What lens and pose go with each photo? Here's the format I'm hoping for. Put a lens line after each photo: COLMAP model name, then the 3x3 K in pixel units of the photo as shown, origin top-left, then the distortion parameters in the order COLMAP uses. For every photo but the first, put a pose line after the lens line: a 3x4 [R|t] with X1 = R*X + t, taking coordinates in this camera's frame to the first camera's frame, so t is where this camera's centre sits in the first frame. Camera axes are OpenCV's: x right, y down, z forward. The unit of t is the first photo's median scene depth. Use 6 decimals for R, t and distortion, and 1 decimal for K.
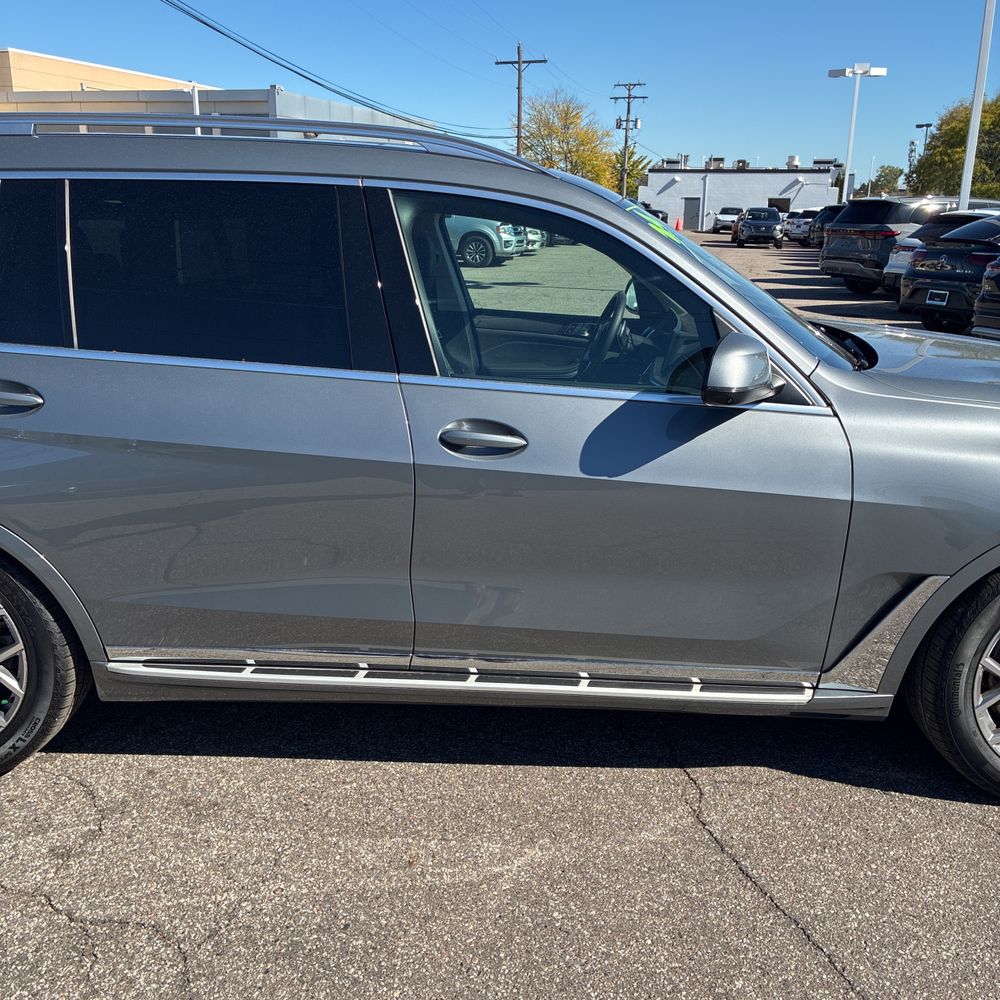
lens RADIAL K [[1012.9, 0, 494.6], [0, 1012.9, 501.4], [0, 0, 1]] dist [0.012746, 0.011823]
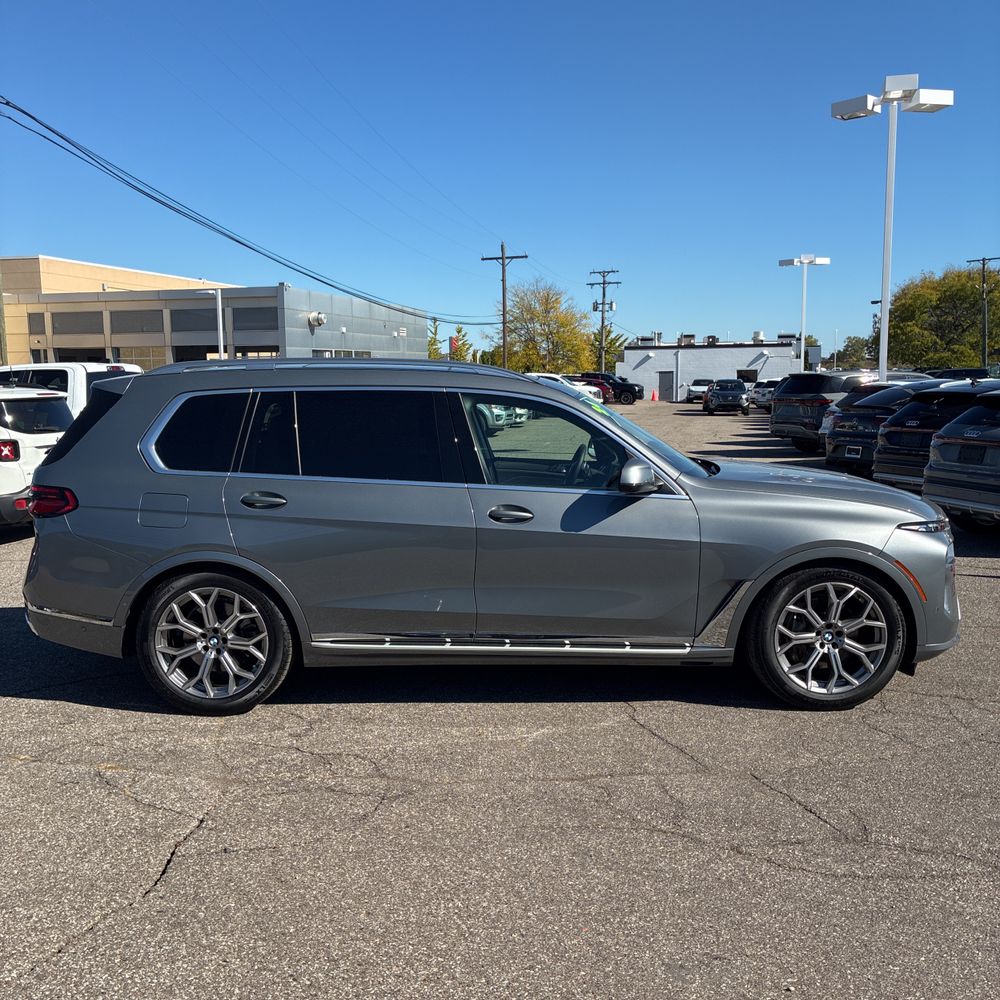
lens RADIAL K [[1012.0, 0, 500.0], [0, 1012.0, 500.0], [0, 0, 1]] dist [0.017821, 0.001715]
pose [[0.999560, -0.024777, 0.016285, -0.006457], [0.027137, 0.985784, -0.165809, 0.023800], [-0.011946, 0.166178, 0.986023, -0.095145]]
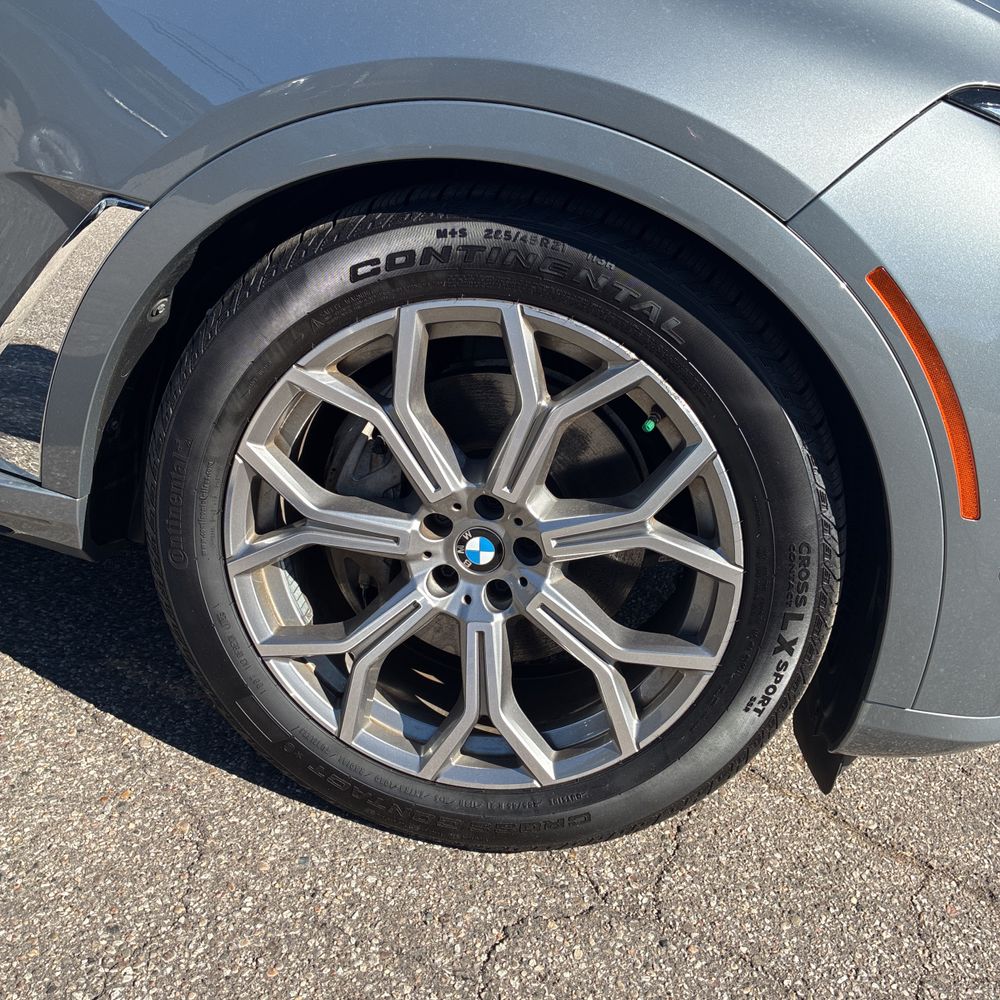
lens RADIAL K [[1012.0, 0, 500.0], [0, 1012.0, 500.0], [0, 0, 1]] dist [0.017821, 0.001715]
pose [[0.968782, 0.233681, -0.082787, 0.065952], [-0.226953, 0.970349, 0.083158, 0.012734], [0.099765, -0.061773, 0.993092, 0.064073]]
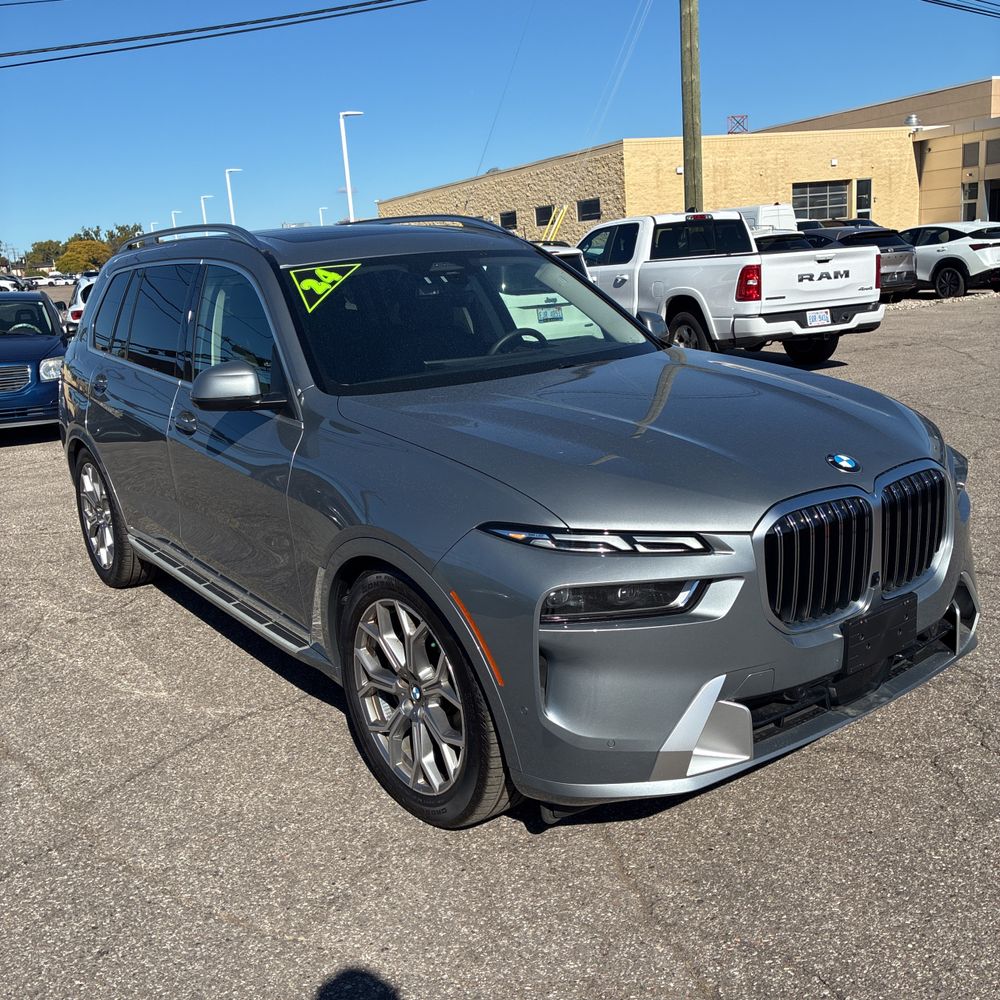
lens RADIAL K [[1012.0, 0, 500.0], [0, 1012.0, 500.0], [0, 0, 1]] dist [0.017821, 0.001715]
pose [[0.616101, 0.137254, -0.775616, 0.153465], [-0.154475, 0.986633, 0.051891, -0.010293], [0.772371, 0.087843, 0.629068, 0.041004]]
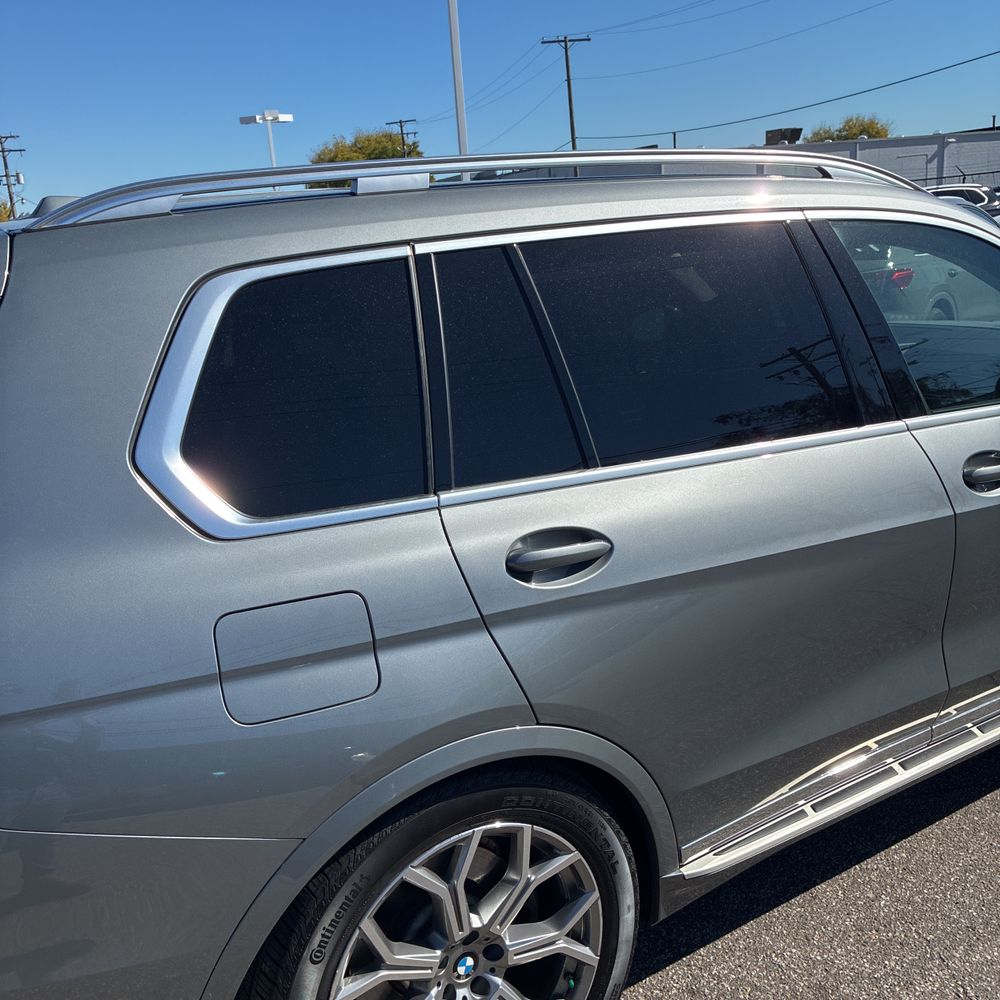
lens RADIAL K [[1012.0, 0, 500.0], [0, 1012.0, 500.0], [0, 0, 1]] dist [0.017821, 0.001715]
pose [[0.836218, -0.215029, 0.504482, -0.087721], [0.236312, 0.971420, 0.022351, -0.016511], [-0.494870, 0.100525, 0.863133, 0.041981]]
